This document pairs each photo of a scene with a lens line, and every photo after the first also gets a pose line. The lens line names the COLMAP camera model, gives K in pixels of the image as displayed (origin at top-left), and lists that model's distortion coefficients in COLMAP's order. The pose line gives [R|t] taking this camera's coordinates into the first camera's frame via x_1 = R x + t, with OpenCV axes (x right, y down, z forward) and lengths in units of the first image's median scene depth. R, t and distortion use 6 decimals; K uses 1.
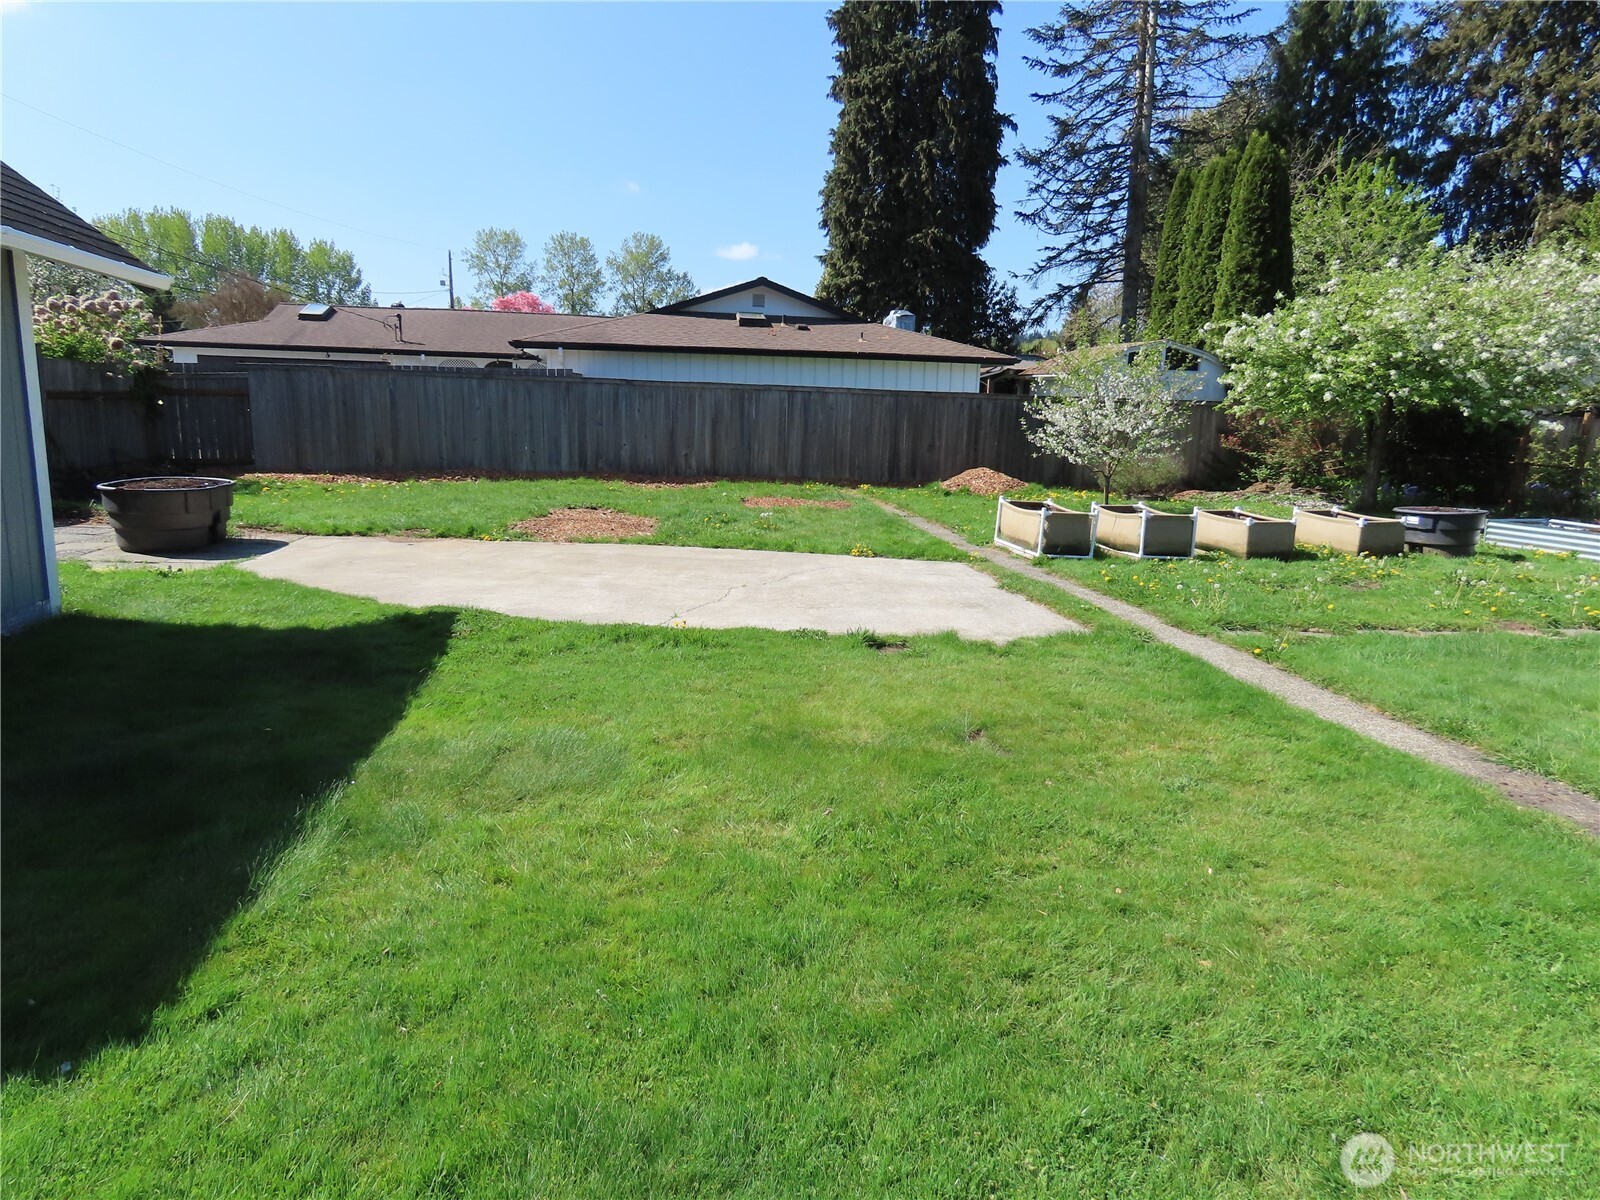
lens RADIAL K [[1003.3, 0, 774.1], [0, 1003.3, 598.2], [0, 0, 1]] dist [-0.000450, -0.002022]
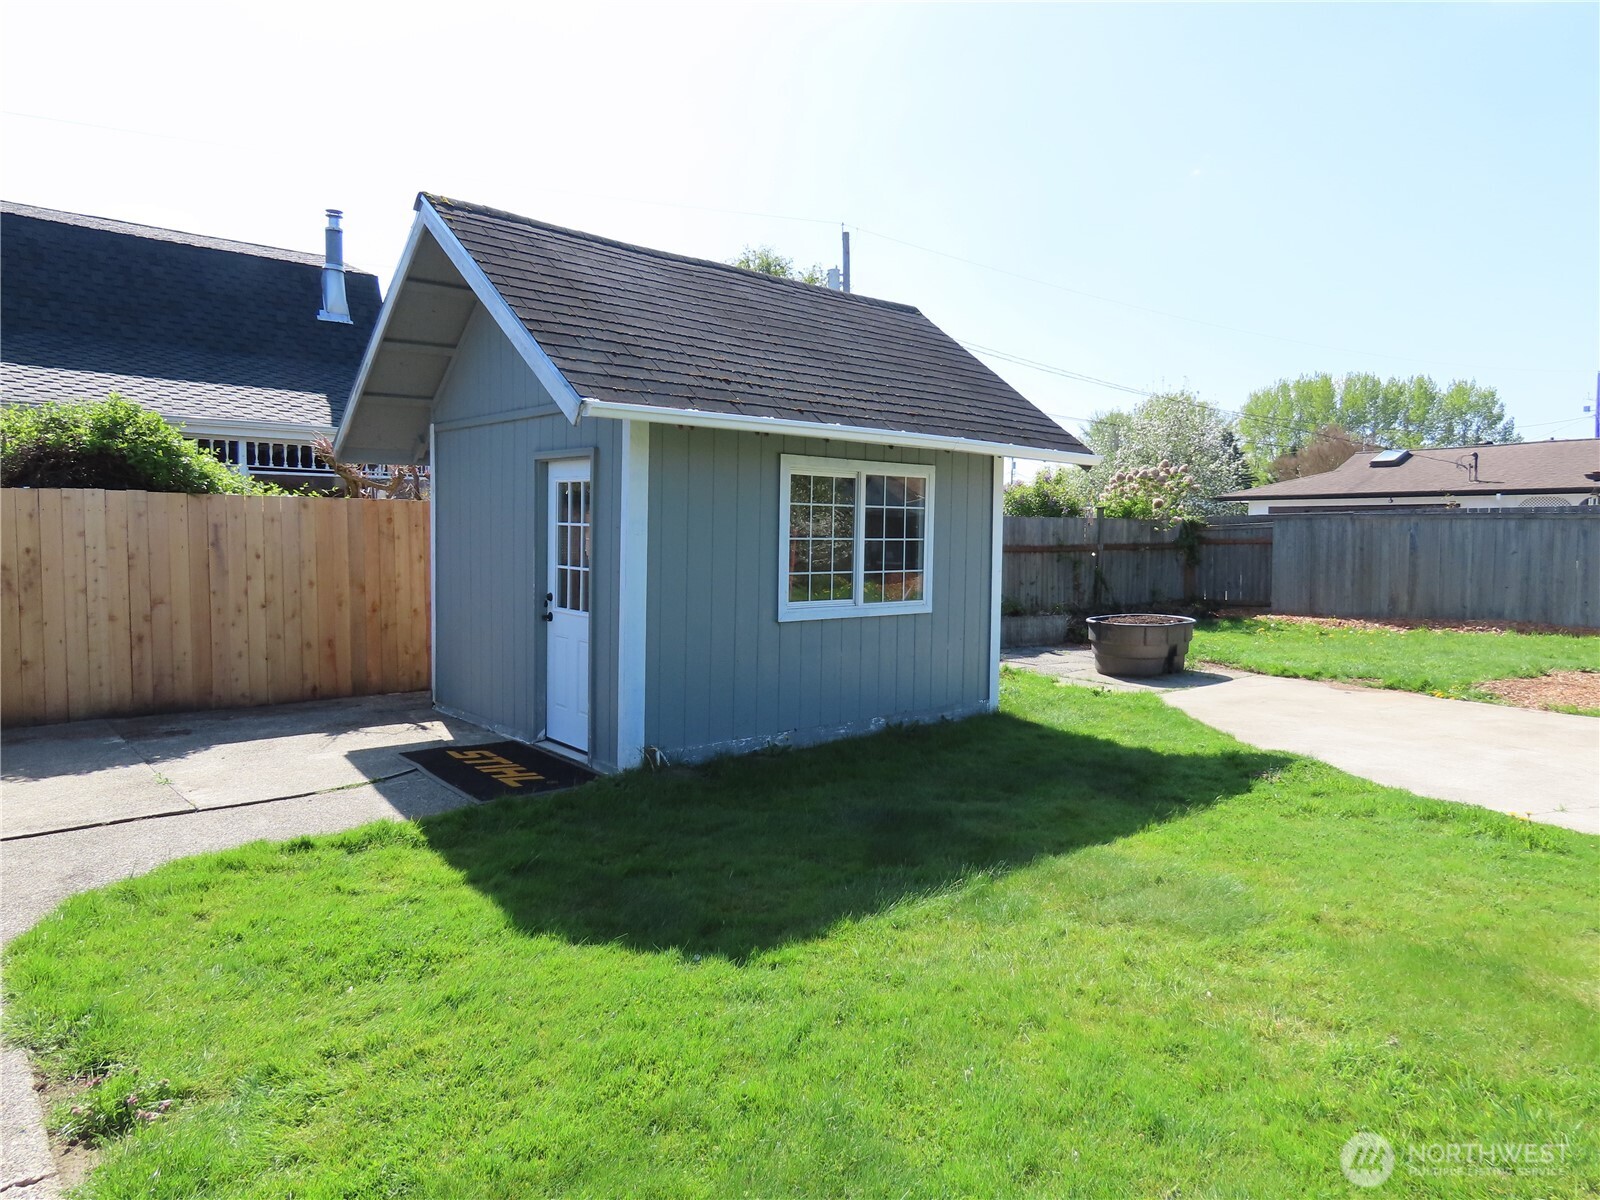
lens RADIAL K [[987.9, 0, 800.0], [0, 987.9, 600.0], [0, 0, 1]] dist [-0.024251, 0.000962]
pose [[0.532475, 0.027109, -0.846012, 0.103983], [-0.144177, 0.987786, -0.059092, -0.006336], [0.834076, 0.153440, 0.529880, 0.025386]]
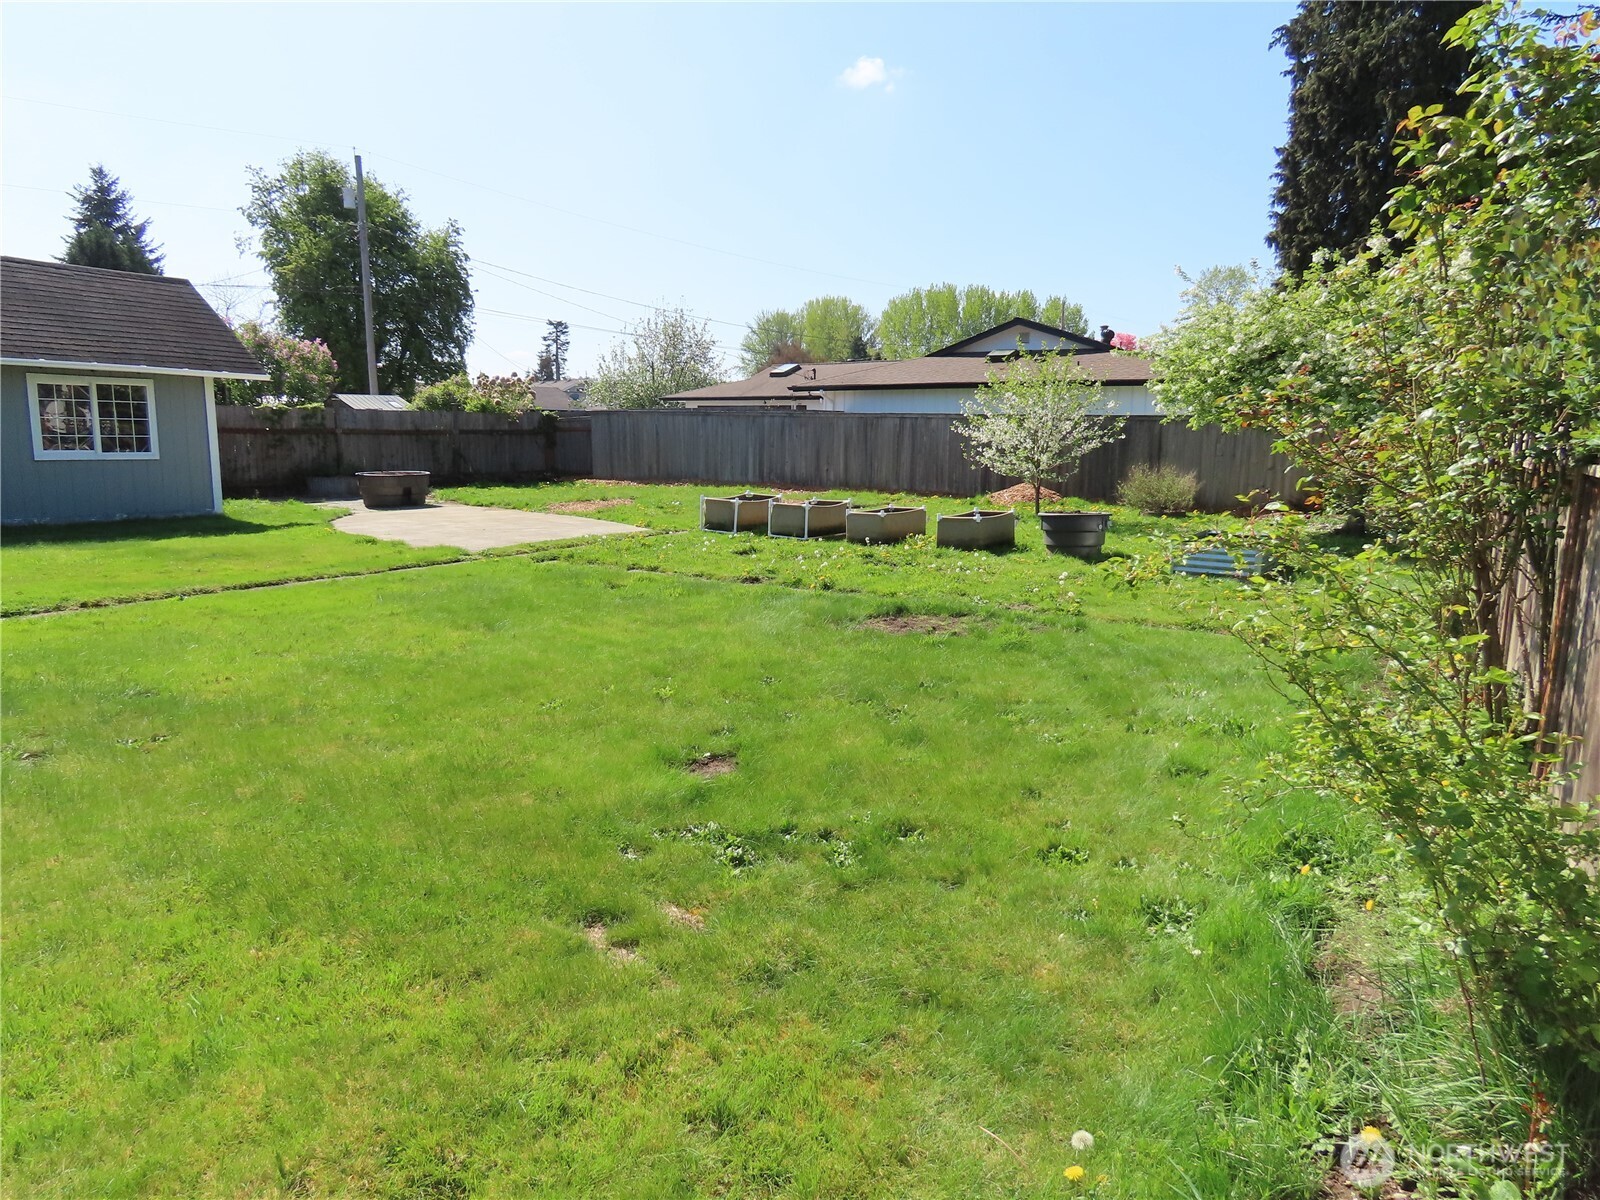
lens RADIAL K [[999.8, 0, 793.4], [0, 999.8, 599.3], [0, 0, 1]] dist [-0.004820, -0.000521]
pose [[0.751840, 0.087883, -0.653463, 0.789192], [-0.112667, 0.993625, 0.004001, 0.020979], [0.649648, 0.070616, 0.756948, 0.030272]]
